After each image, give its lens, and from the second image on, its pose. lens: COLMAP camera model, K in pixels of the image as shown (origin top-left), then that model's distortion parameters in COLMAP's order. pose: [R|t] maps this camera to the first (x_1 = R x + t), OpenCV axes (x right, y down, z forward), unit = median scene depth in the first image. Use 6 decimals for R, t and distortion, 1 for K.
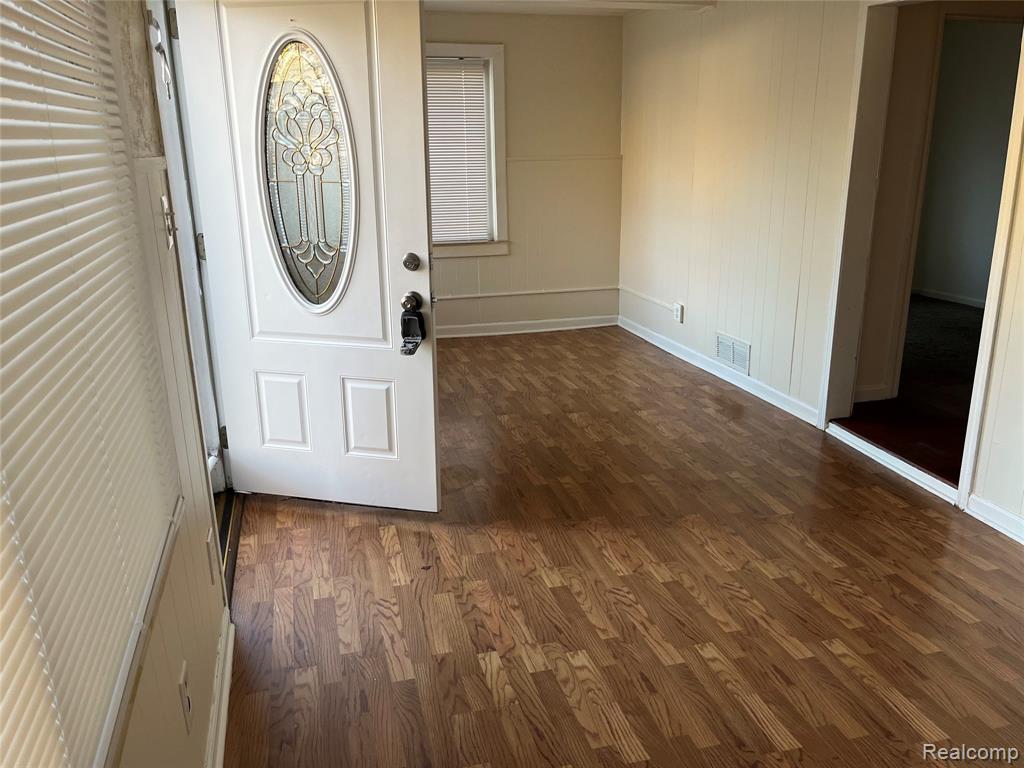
lens RADIAL K [[778.7, 0, 507.1], [0, 778.7, 390.3], [0, 0, 1]] dist [0.083804, -0.115655]
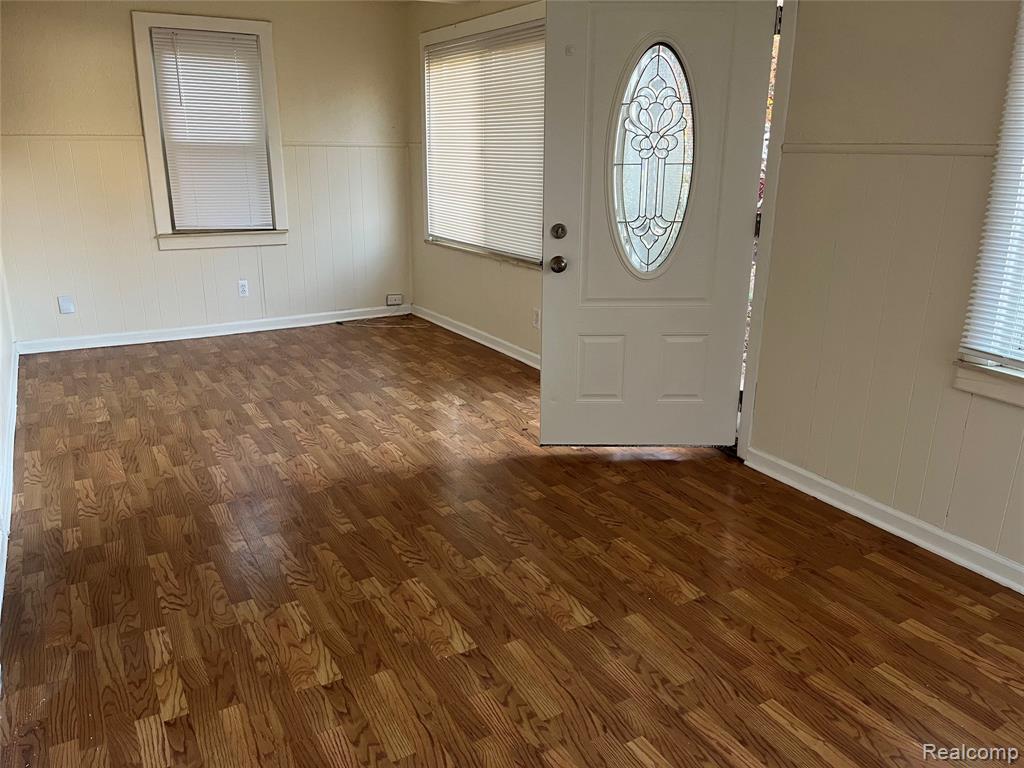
lens RADIAL K [[778.7, 0, 507.1], [0, 778.7, 390.3], [0, 0, 1]] dist [0.083804, -0.115655]
pose [[-0.967954, 0.078245, -0.238625, 0.266626], [-0.073194, 0.821061, 0.566128, -0.645354], [0.240222, 0.565452, -0.789023, 2.102290]]
